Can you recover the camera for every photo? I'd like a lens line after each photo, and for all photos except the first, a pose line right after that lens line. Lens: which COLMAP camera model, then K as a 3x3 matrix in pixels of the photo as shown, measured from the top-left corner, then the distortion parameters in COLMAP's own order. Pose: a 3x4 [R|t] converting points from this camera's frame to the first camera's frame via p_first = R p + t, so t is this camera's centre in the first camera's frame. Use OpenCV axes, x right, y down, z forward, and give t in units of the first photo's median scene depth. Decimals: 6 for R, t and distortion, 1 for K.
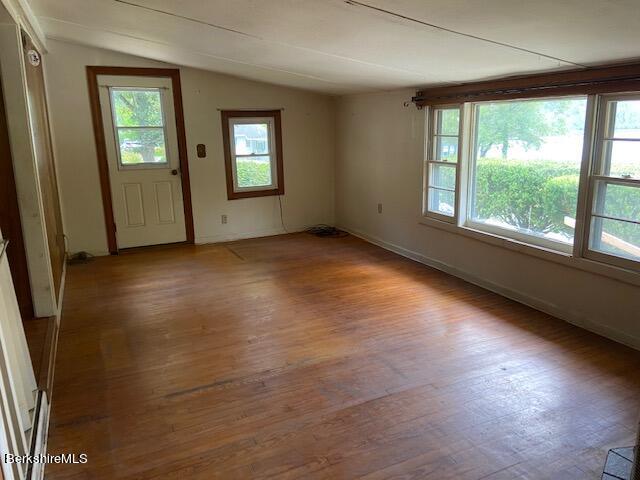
lens RADIAL K [[488.0, 0, 320.0], [0, 488.0, 240.0], [0, 0, 1]] dist [0.127791, -0.159774]
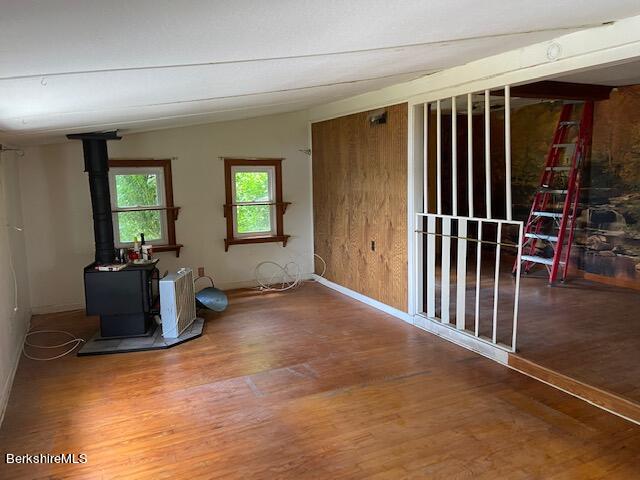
lens RADIAL K [[488.0, 0, 320.0], [0, 488.0, 240.0], [0, 0, 1]] dist [0.127791, -0.159774]
pose [[-0.999128, 0.037959, -0.017393, 0.002789], [0.028888, 0.929198, 0.368452, -0.443210], [0.030148, 0.367629, -0.929484, 1.798752]]
